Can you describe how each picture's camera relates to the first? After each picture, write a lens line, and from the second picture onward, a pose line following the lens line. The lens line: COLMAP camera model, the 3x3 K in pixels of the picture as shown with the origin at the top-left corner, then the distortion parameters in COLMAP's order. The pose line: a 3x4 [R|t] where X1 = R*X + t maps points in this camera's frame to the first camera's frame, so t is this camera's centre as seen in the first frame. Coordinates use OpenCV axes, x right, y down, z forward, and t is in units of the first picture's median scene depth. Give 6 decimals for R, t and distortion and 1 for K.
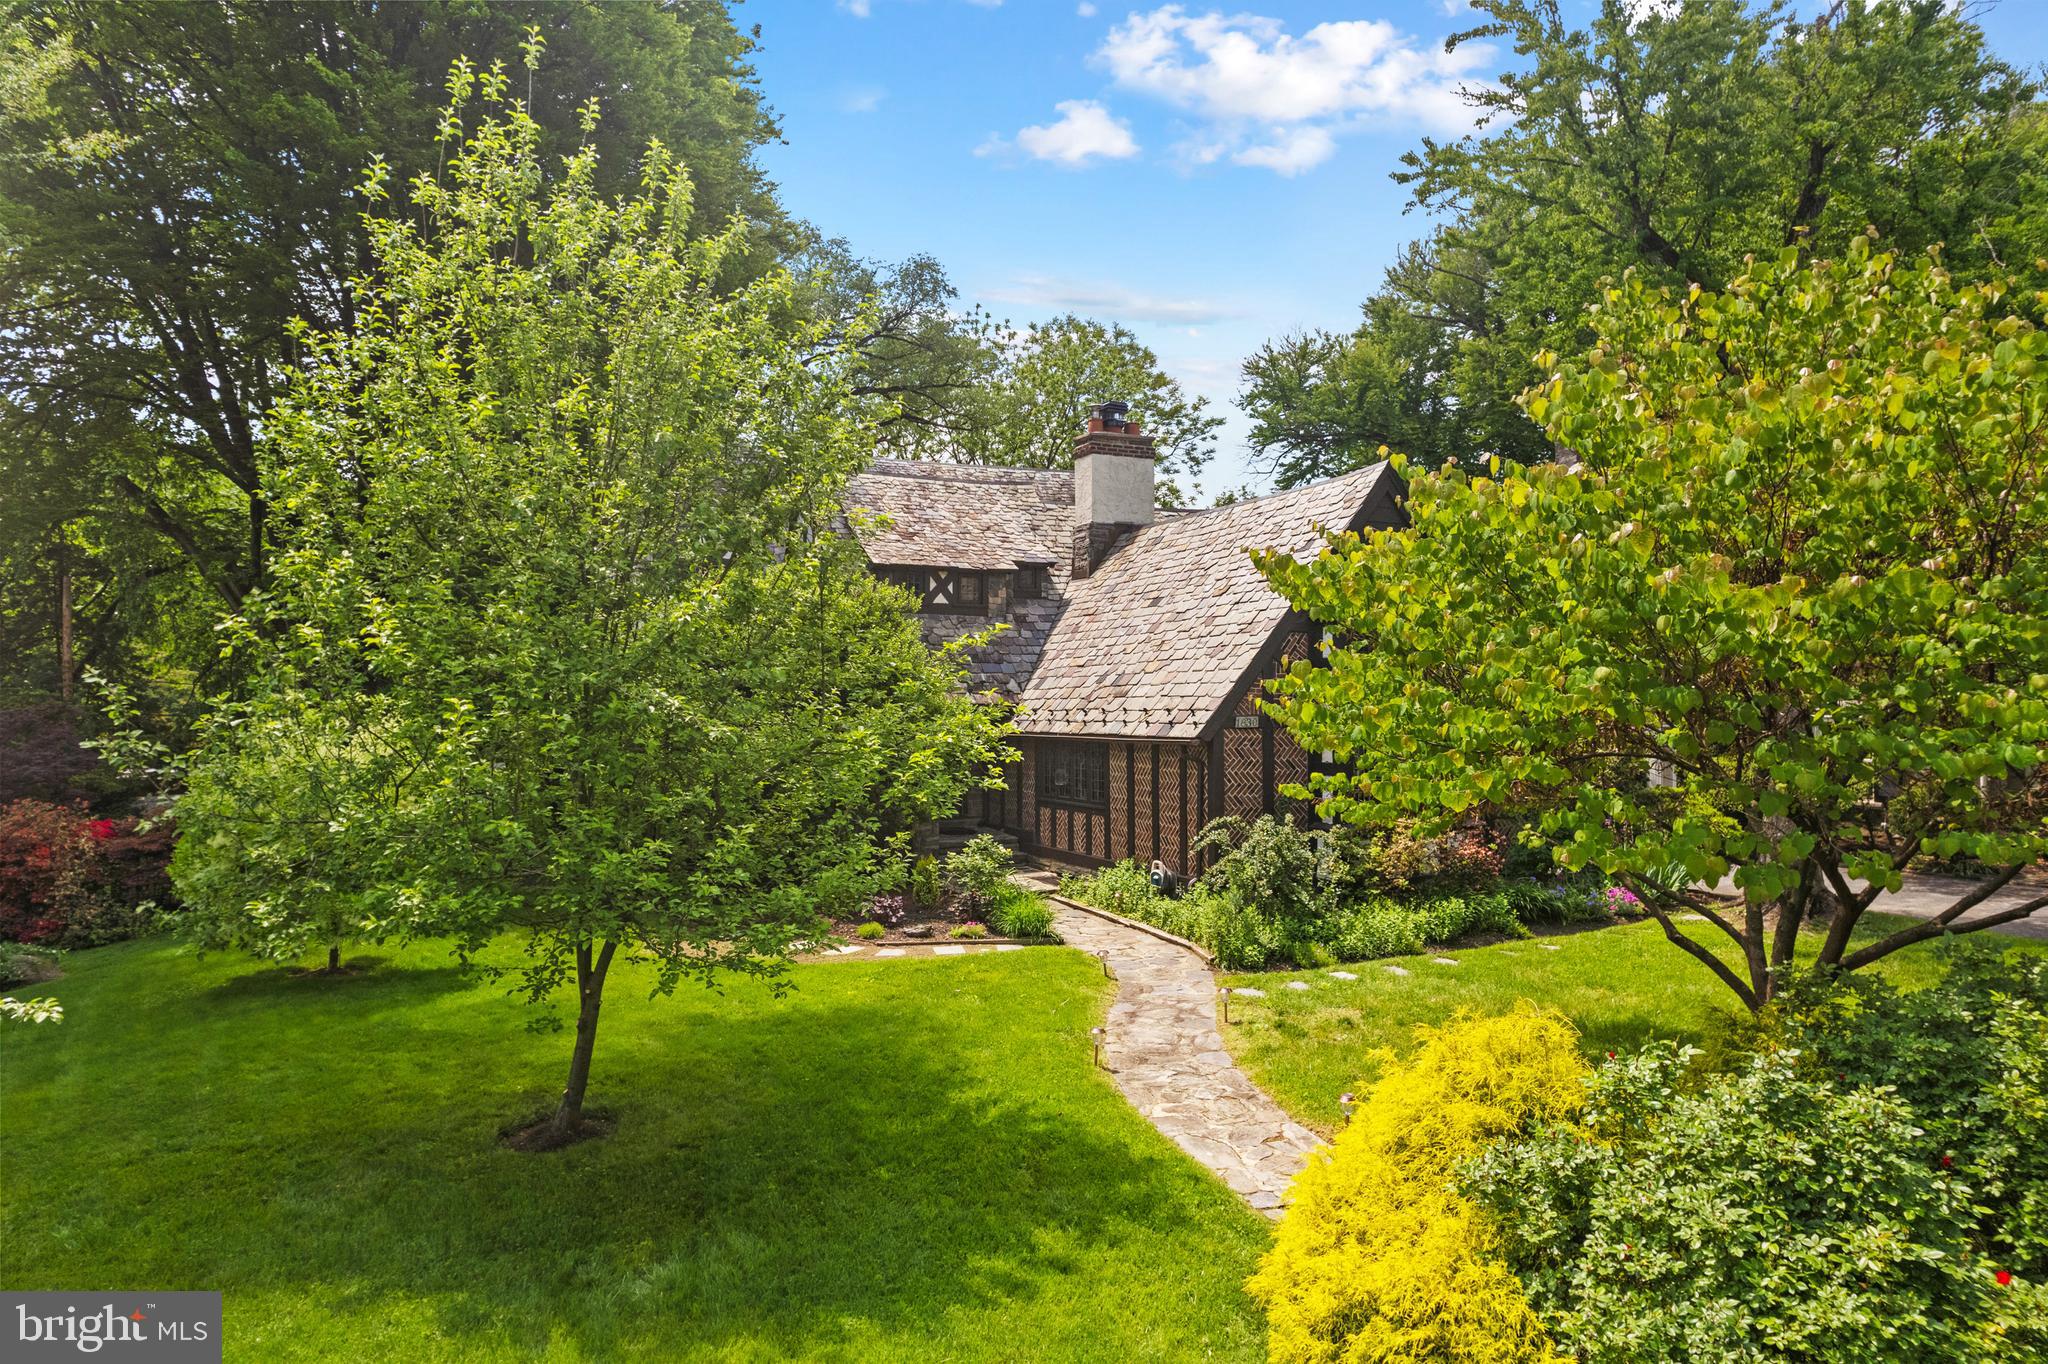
lens RADIAL K [[1357.2, 0, 1024.0], [0, 1357.2, 682.0], [0, 0, 1]] dist [-0.092574, 0.101811]
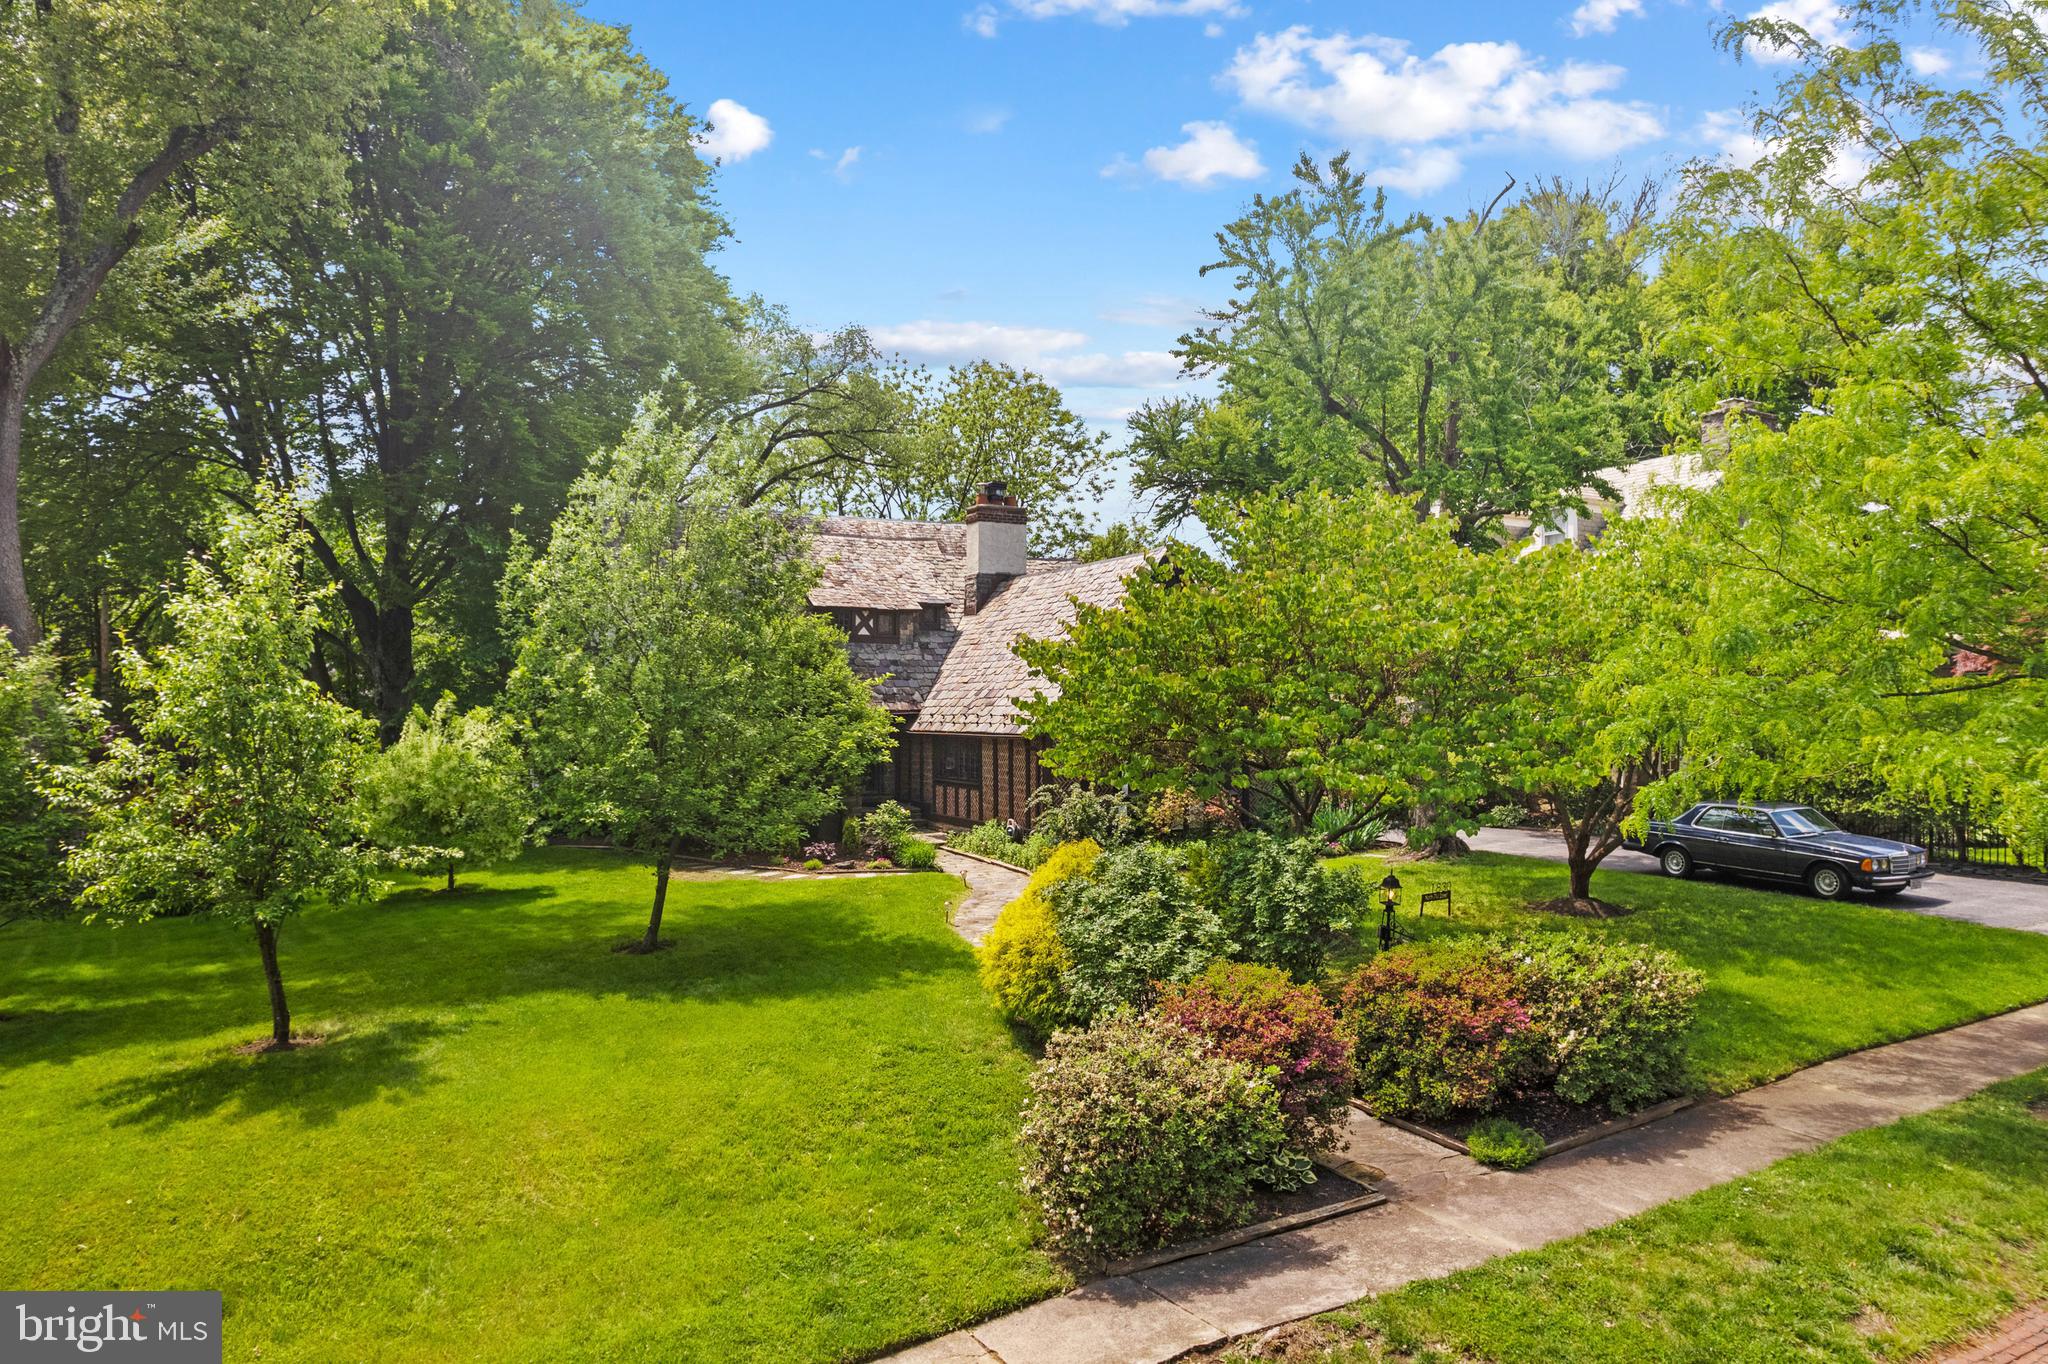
lens RADIAL K [[1357.2, 0, 1024.0], [0, 1357.2, 682.0], [0, 0, 1]] dist [-0.092574, 0.101811]
pose [[0.998797, 0.001982, 0.049000, 0.032581], [-0.001990, 0.999998, 0.000125, -0.012260], [-0.049000, -0.000222, 0.998799, -0.361176]]
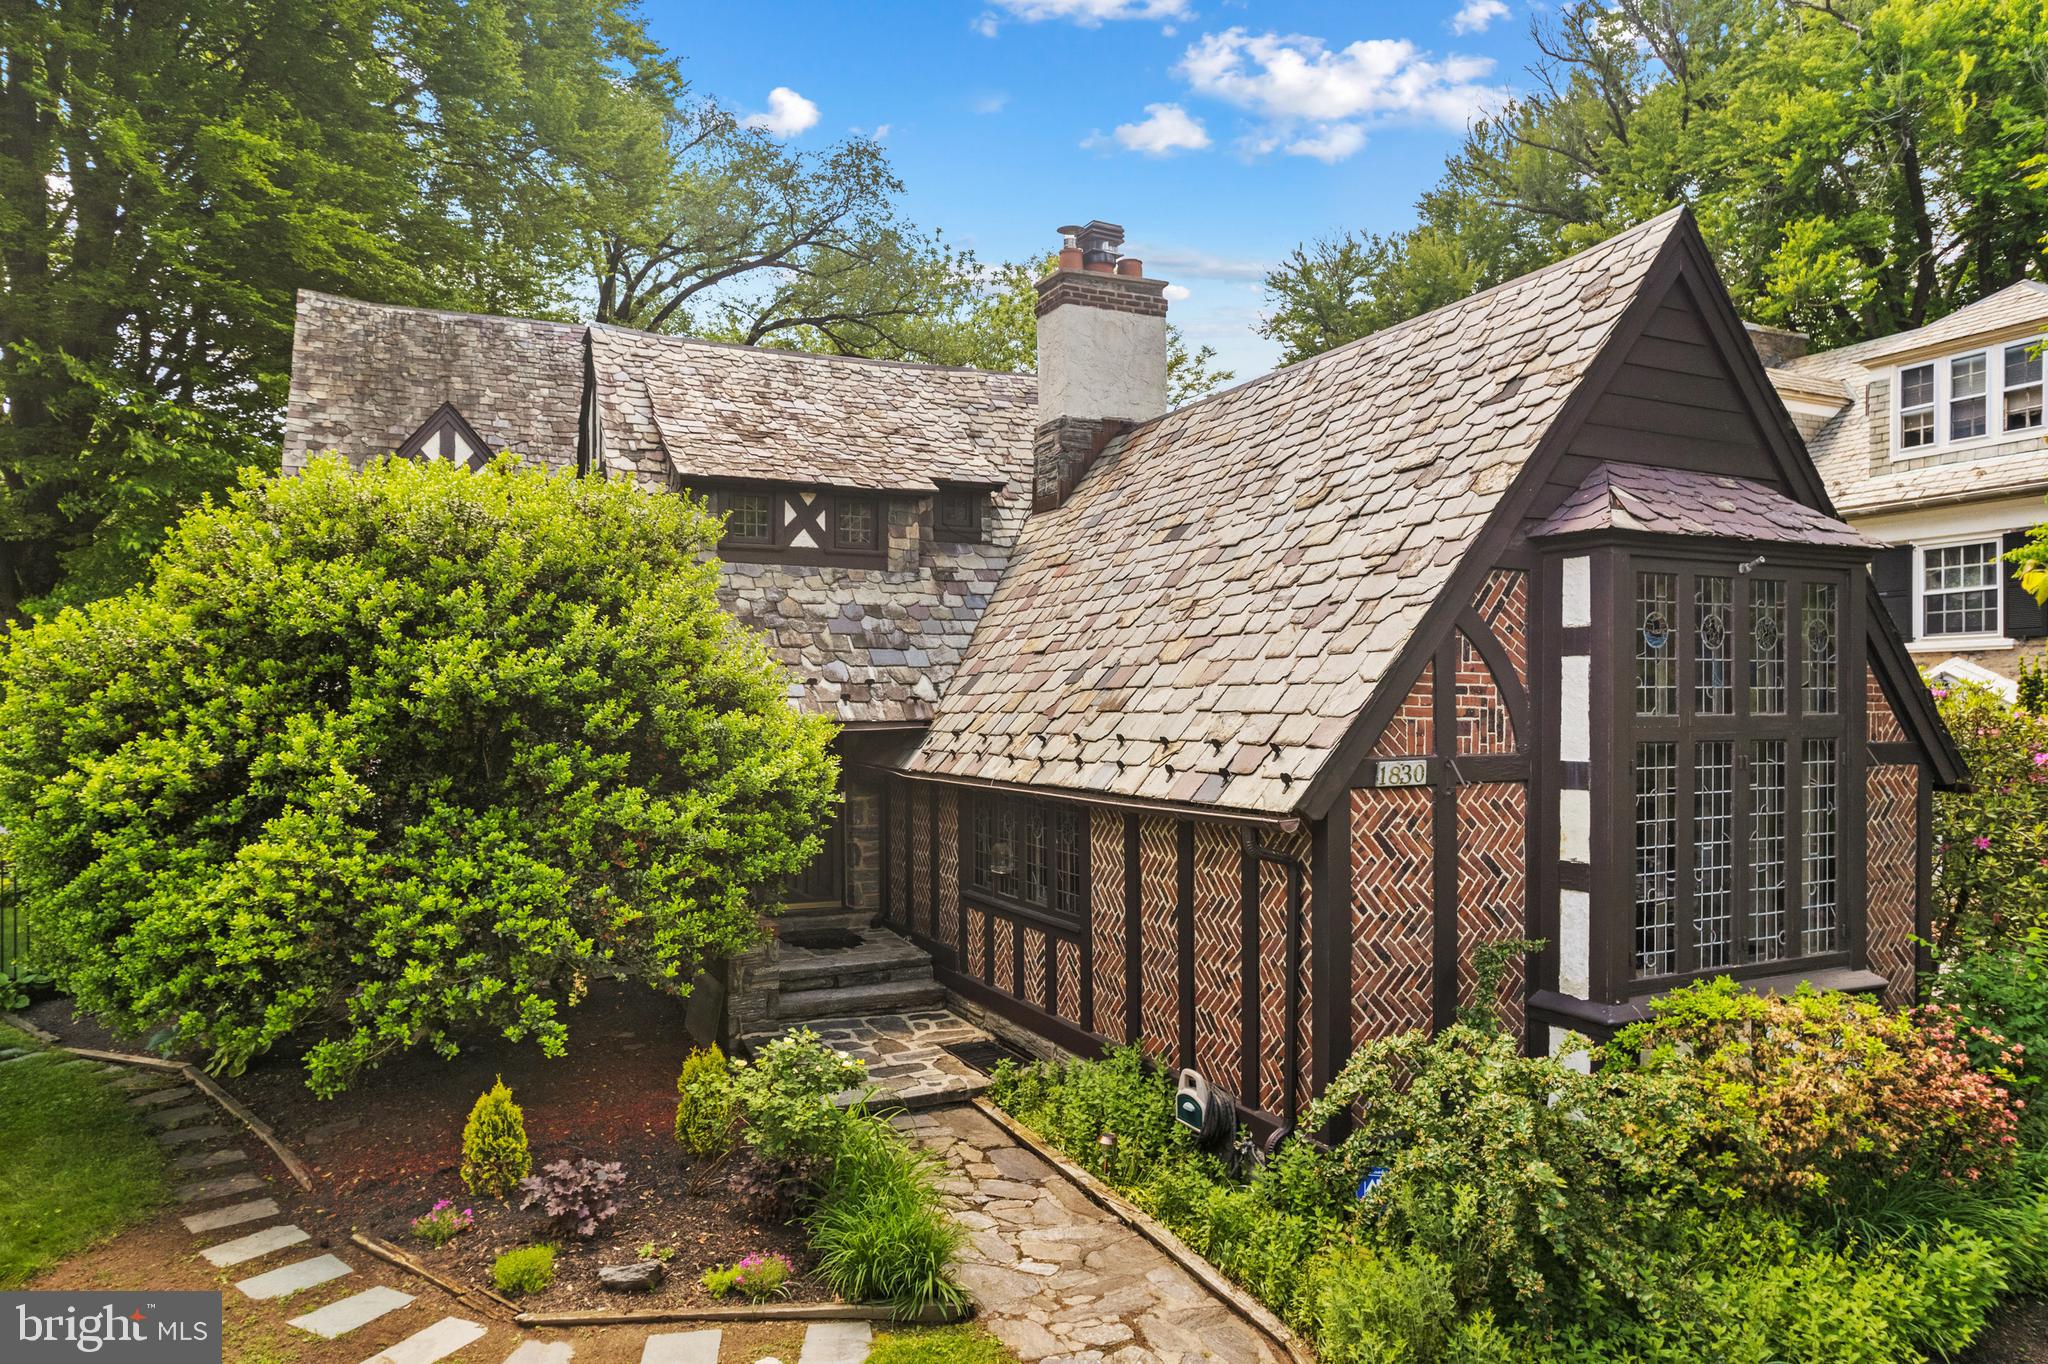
lens RADIAL K [[1357.2, 0, 1024.0], [0, 1357.2, 682.0], [0, 0, 1]] dist [-0.092574, 0.101811]
pose [[0.999981, -0.001905, 0.005942, 0.031055], [0.001897, 0.999997, 0.001314, -0.000456], [-0.005945, -0.001302, 0.999981, 0.433626]]
